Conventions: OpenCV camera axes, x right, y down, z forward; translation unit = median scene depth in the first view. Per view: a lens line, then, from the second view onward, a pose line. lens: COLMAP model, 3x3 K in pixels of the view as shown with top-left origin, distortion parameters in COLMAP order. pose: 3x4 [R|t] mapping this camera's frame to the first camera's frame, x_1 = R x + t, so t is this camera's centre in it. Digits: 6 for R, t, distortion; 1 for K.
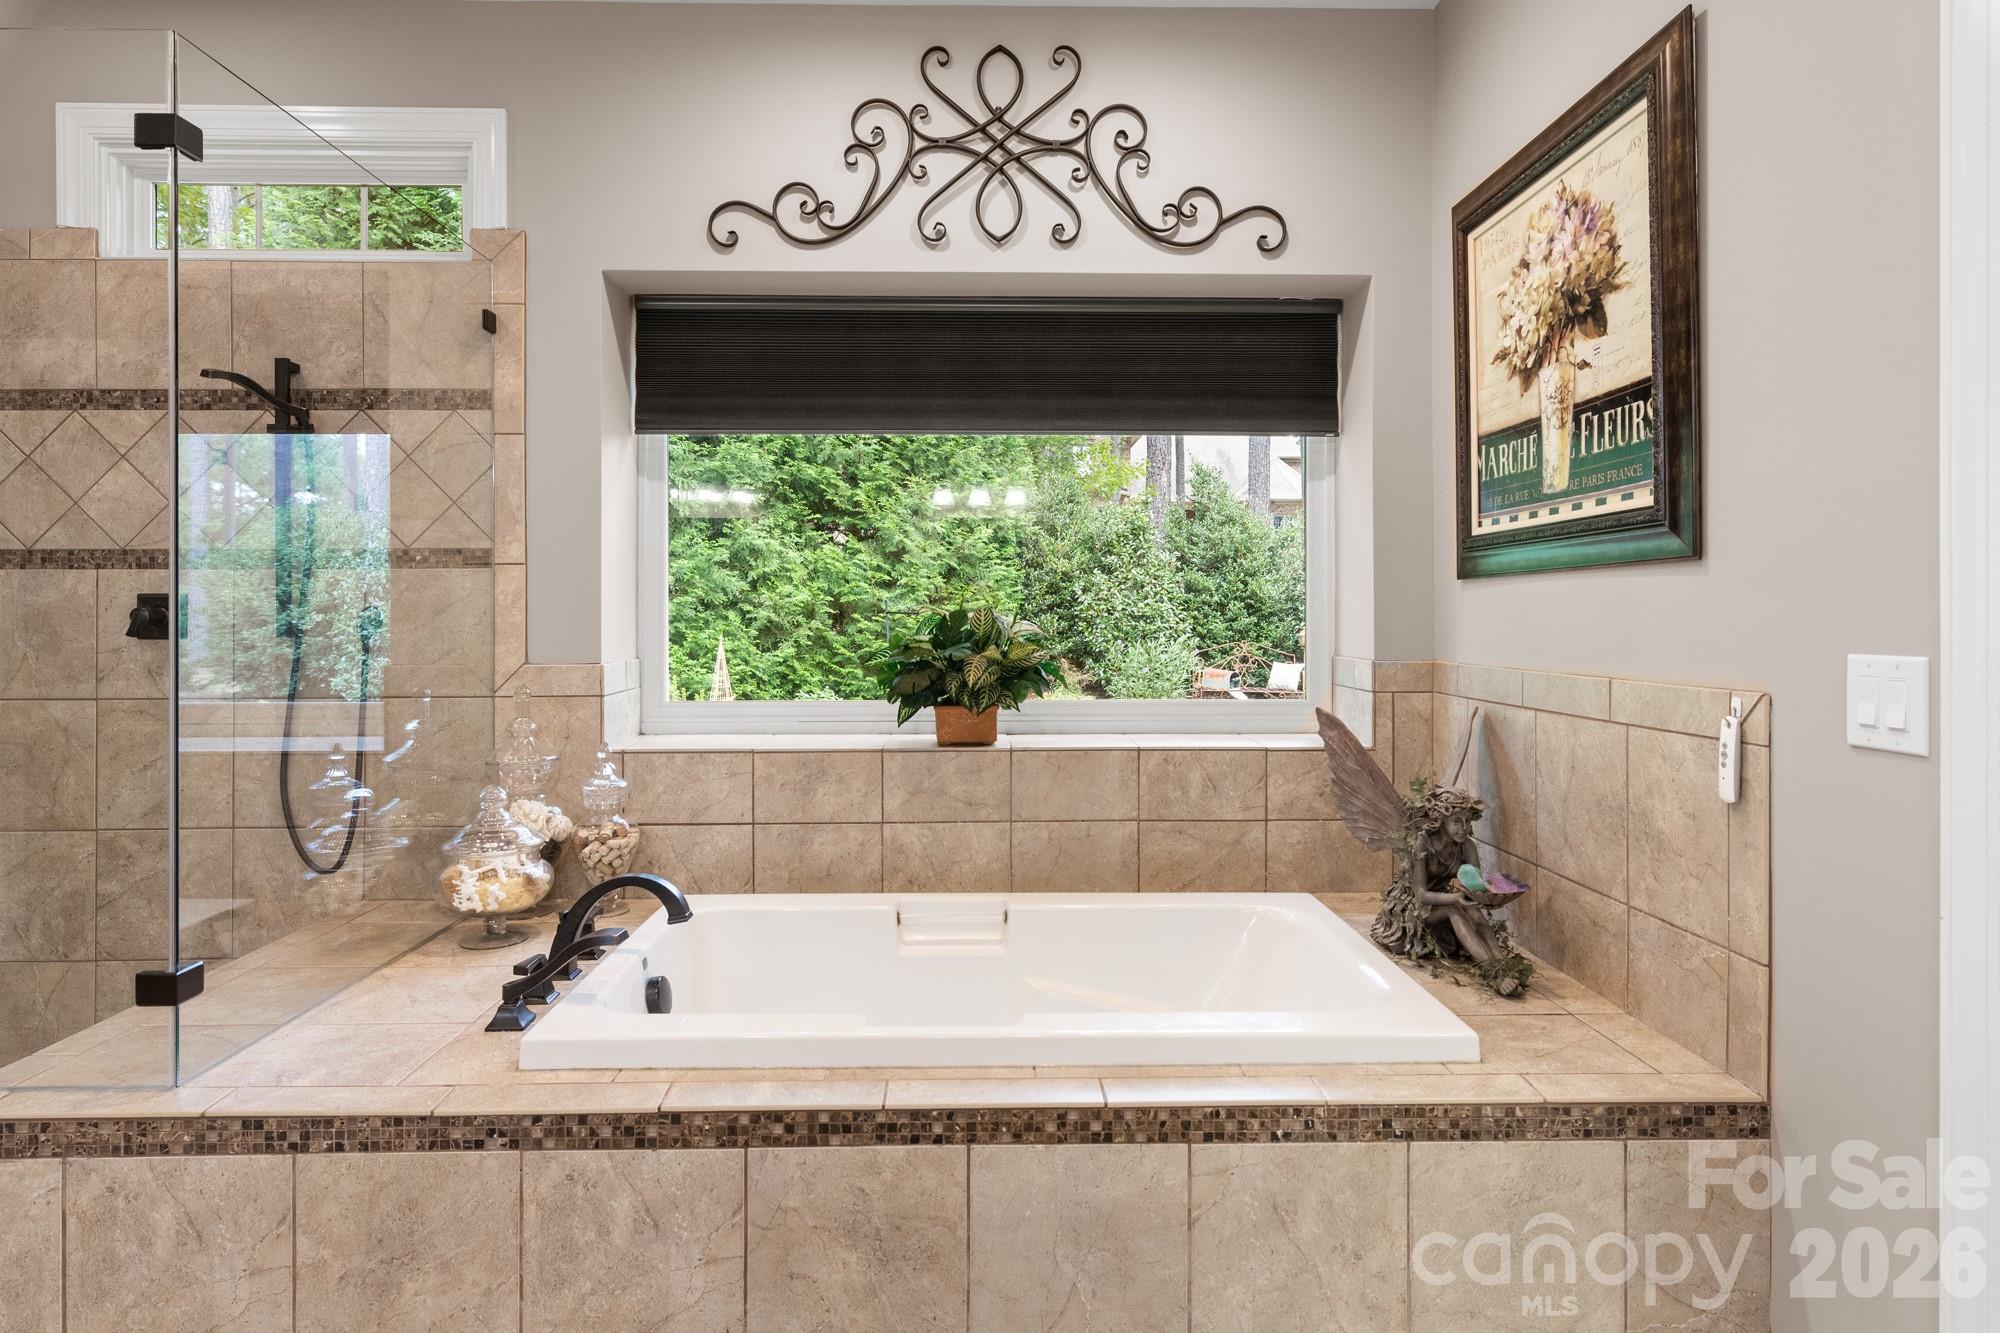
lens RADIAL K [[1122.8, 0, 997.1], [0, 1122.8, 622.2], [0, 0, 1]] dist [0.000638, 0.001712]
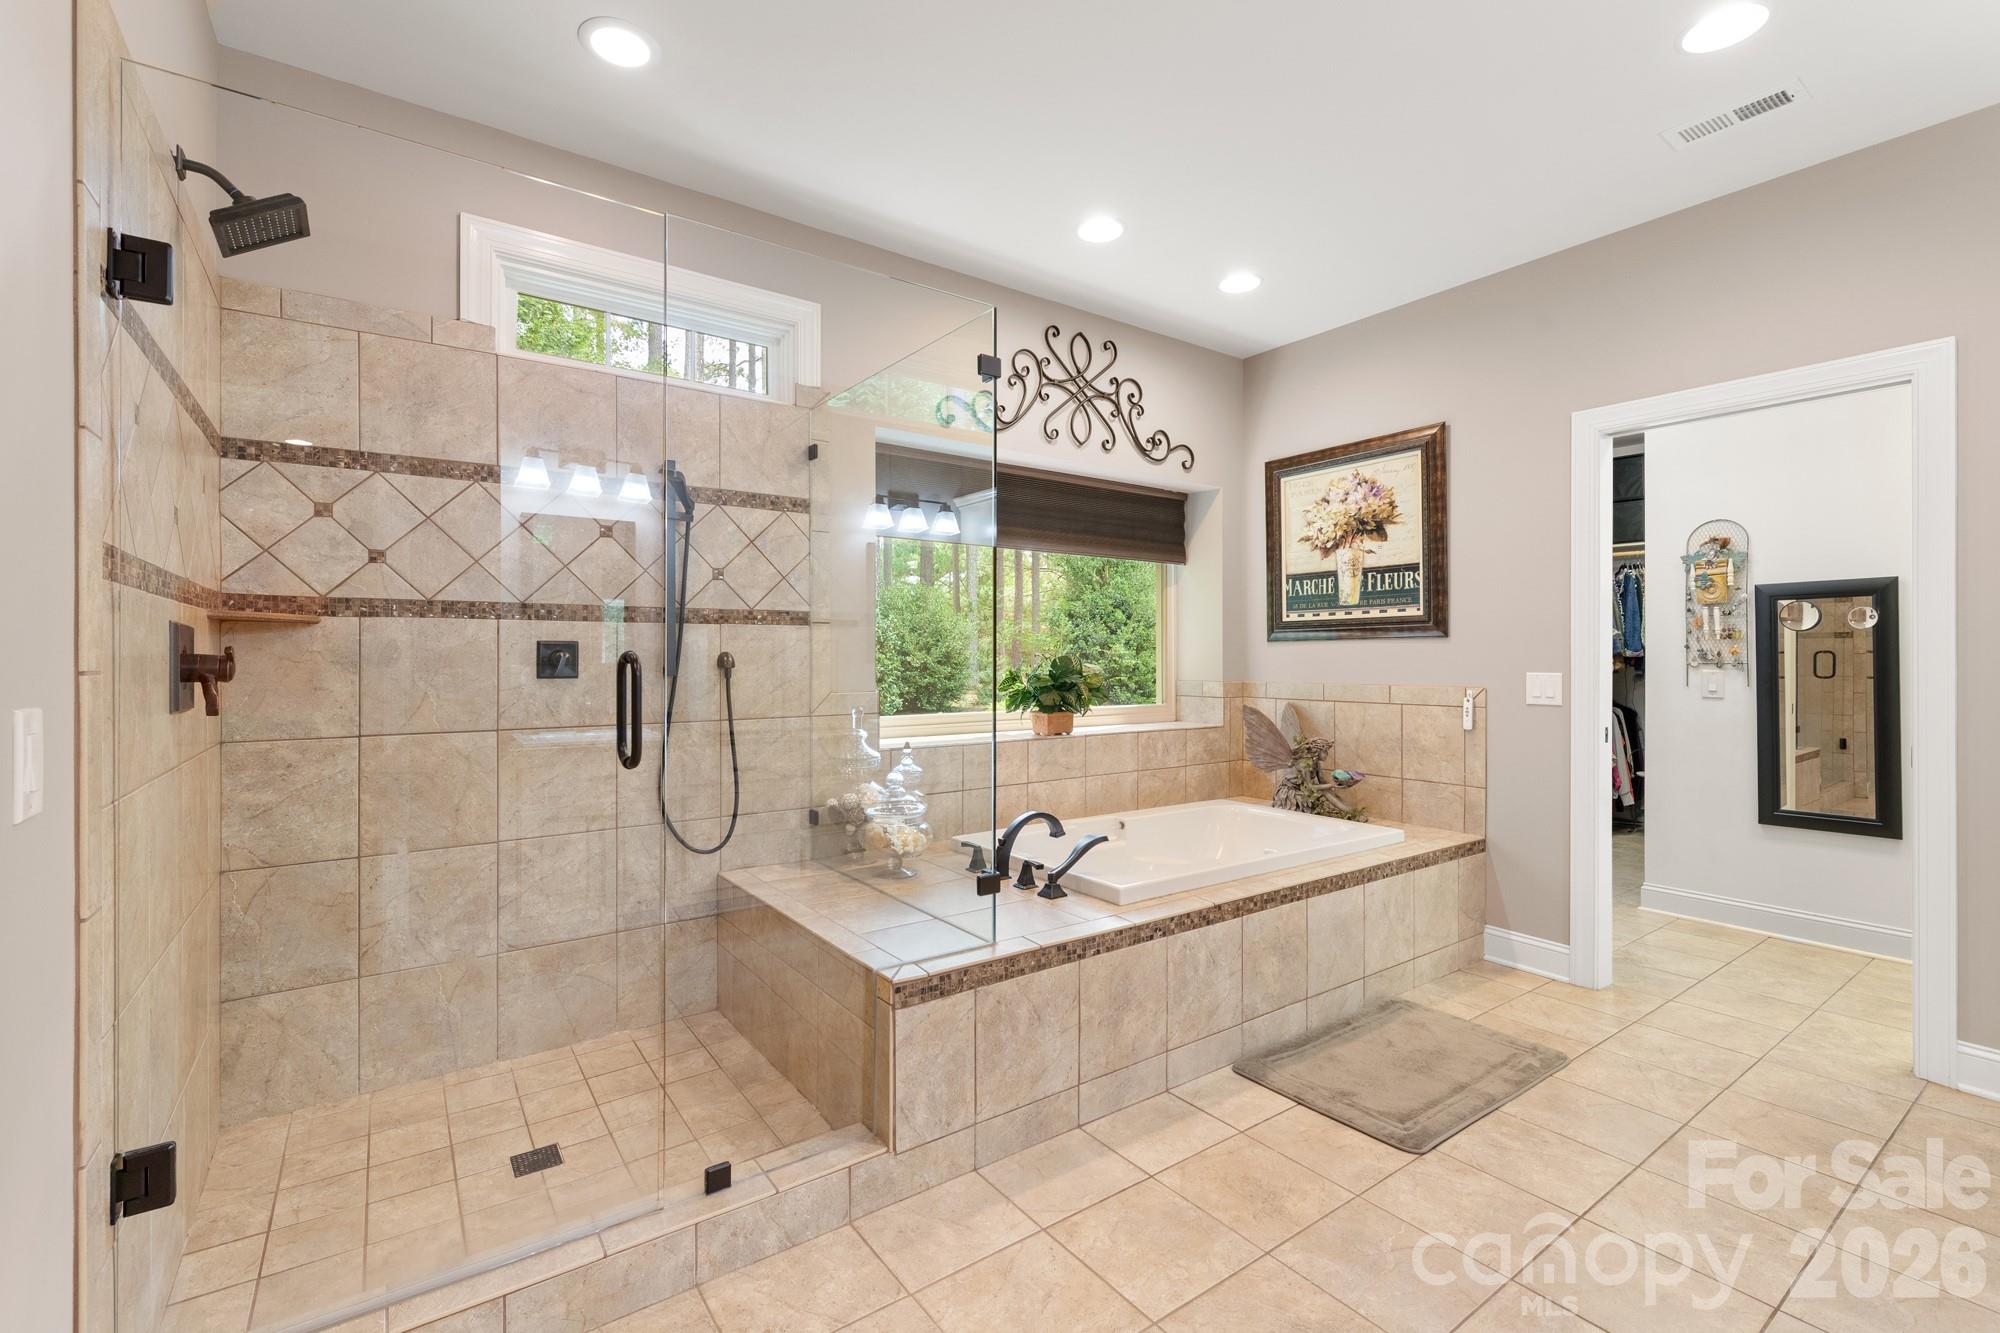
lens RADIAL K [[870.3, 0, 989.7], [0, 870.3, 664.4], [0, 0, 1]] dist [-0.002156, 0.000735]
pose [[0.826111, -0.003052, 0.563499, -0.918632], [0.002999, 0.999995, 0.001019, 0.000553], [-0.563500, 0.000848, 0.826116, -0.037837]]
